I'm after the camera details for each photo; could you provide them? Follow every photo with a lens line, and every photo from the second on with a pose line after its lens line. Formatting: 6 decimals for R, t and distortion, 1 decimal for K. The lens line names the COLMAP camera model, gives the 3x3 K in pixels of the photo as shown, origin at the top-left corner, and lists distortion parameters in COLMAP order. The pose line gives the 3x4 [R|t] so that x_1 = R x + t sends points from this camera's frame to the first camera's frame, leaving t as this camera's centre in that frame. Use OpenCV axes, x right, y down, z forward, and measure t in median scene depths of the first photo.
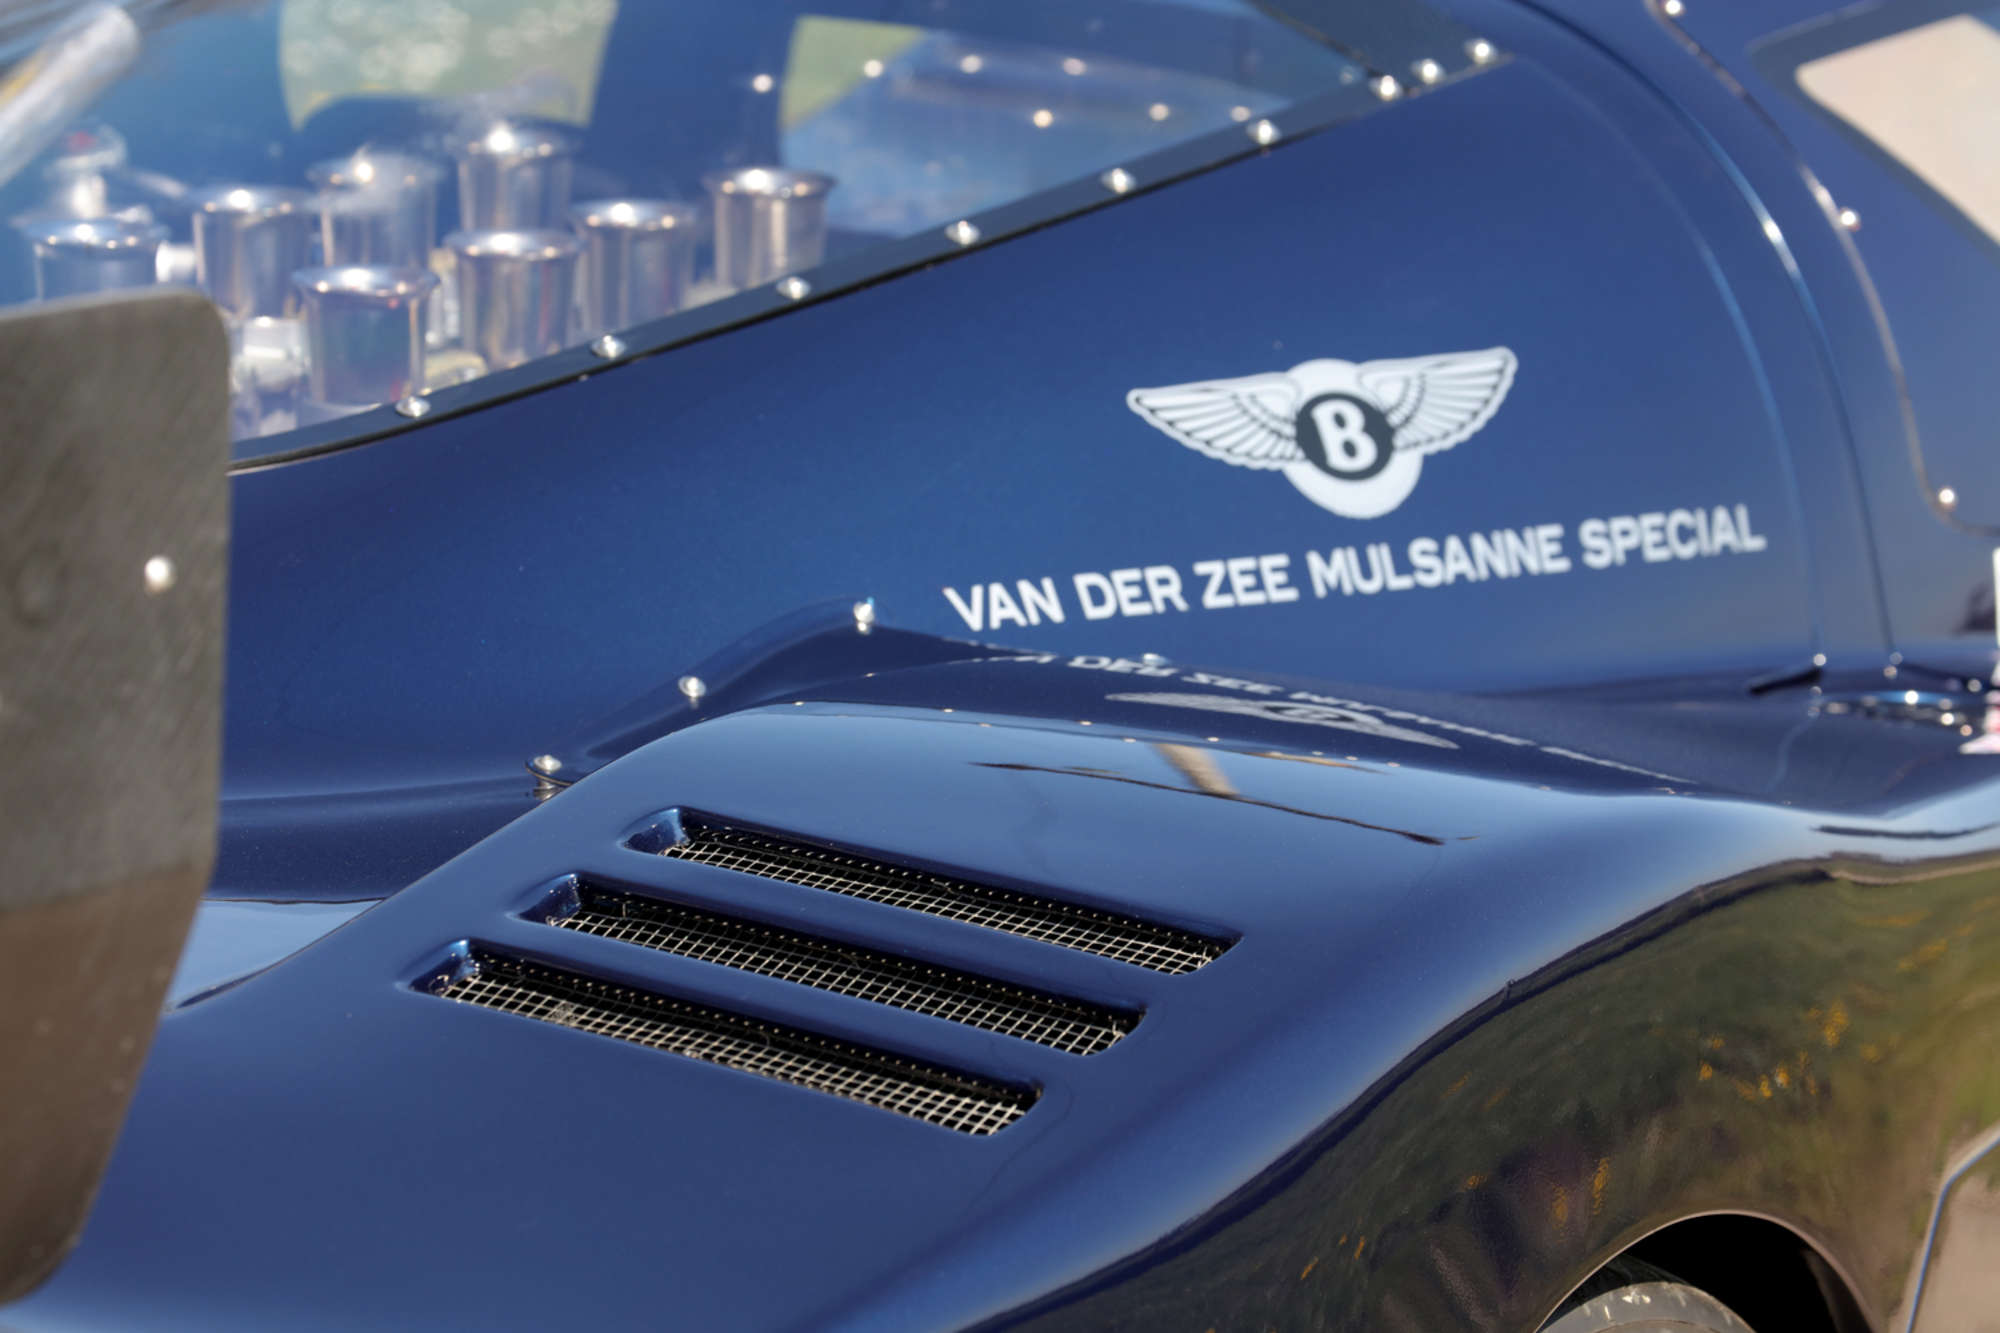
lens RADIAL K [[8259.4, 0, 1000.0], [0, 8259.4, 666.5], [0, 0, 1]] dist [1.199449, 0.513971]
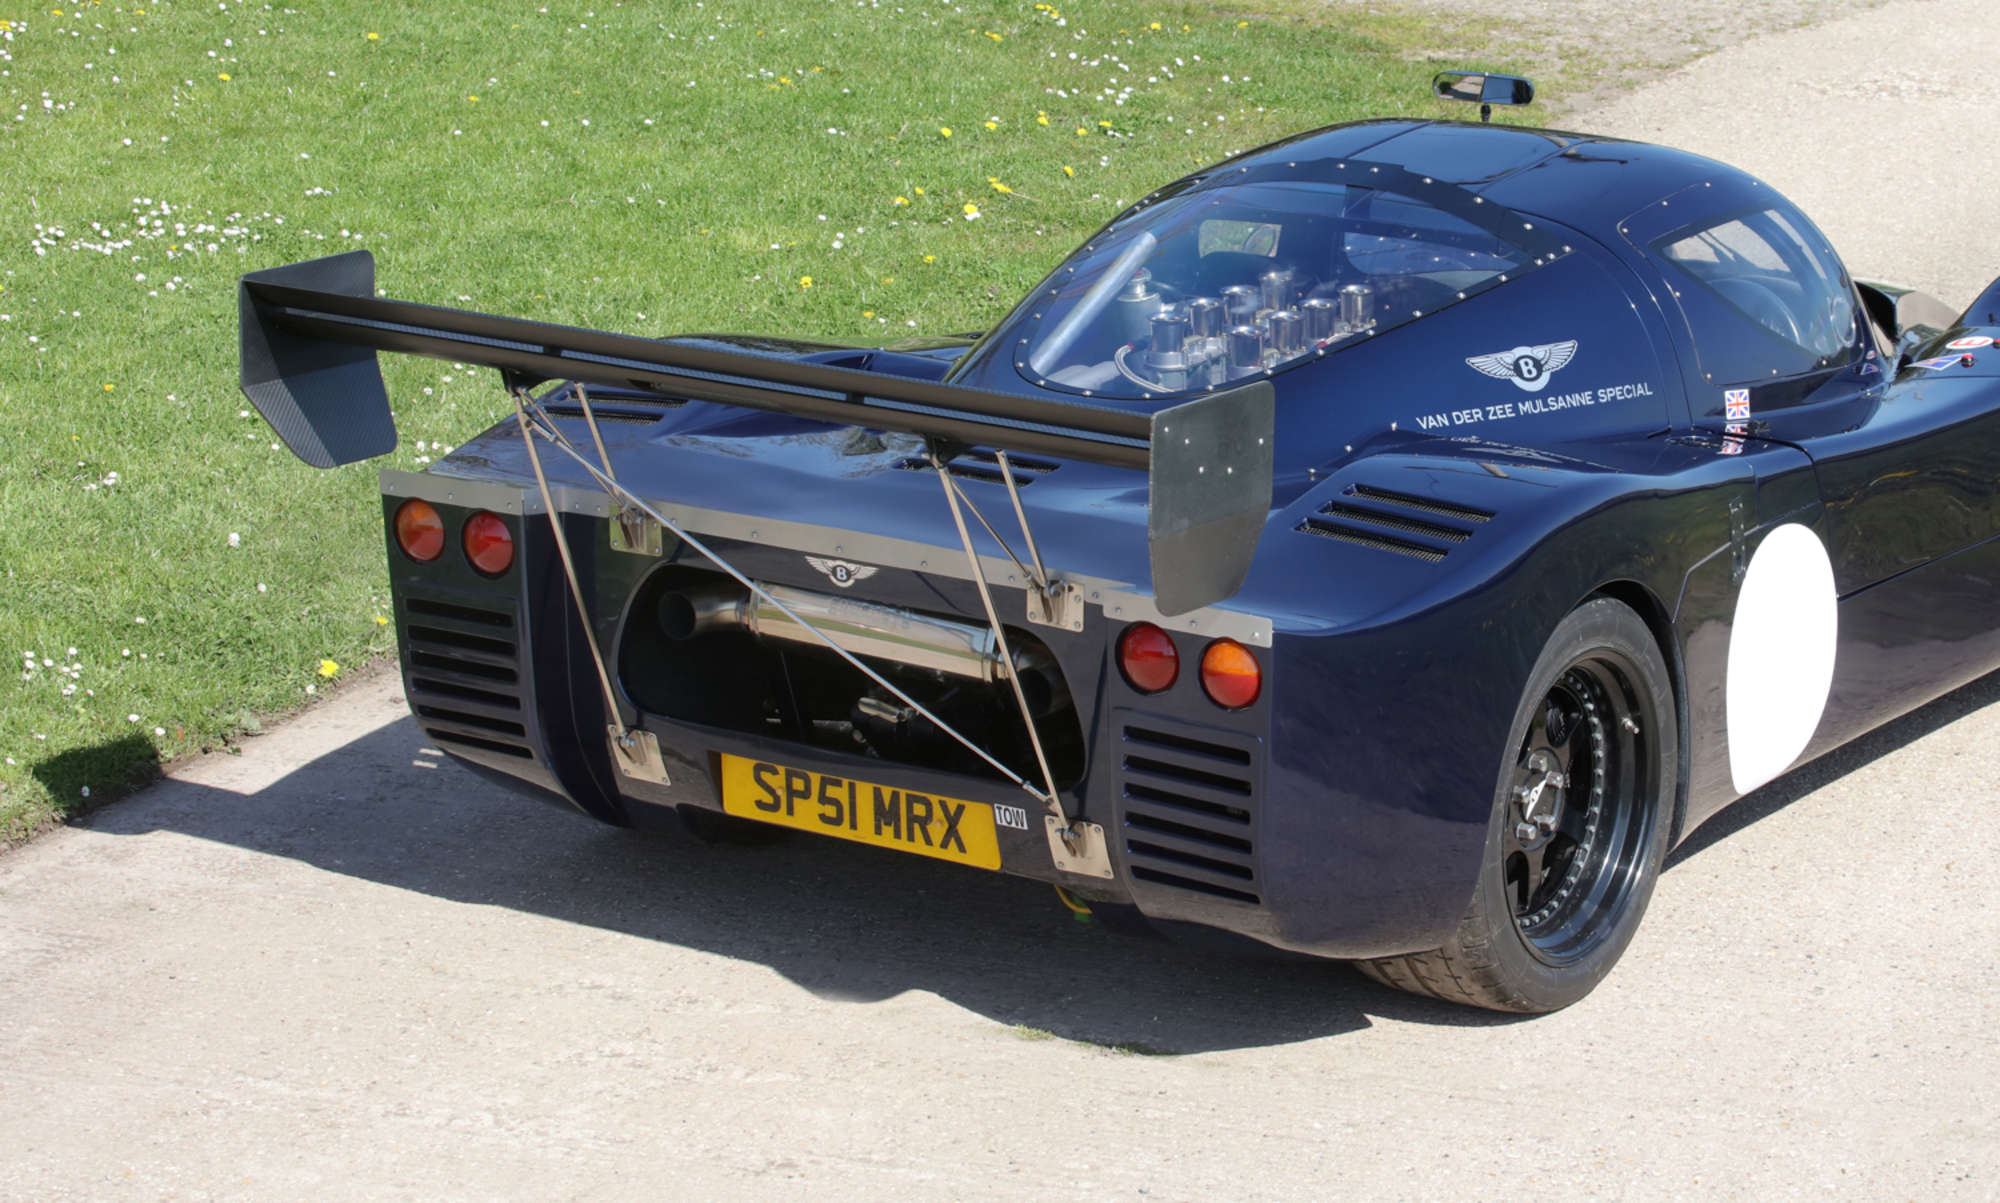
lens RADIAL K [[5869.3, 0, 1000.0], [0, 5869.3, 601.5], [0, 0, 1]] dist [-0.201028, -0.270585]
pose [[0.997632, -0.022666, -0.064933, -0.022242], [0.025678, 0.998614, 0.045945, -0.048804], [0.063801, -0.047504, 0.996831, -1.476685]]
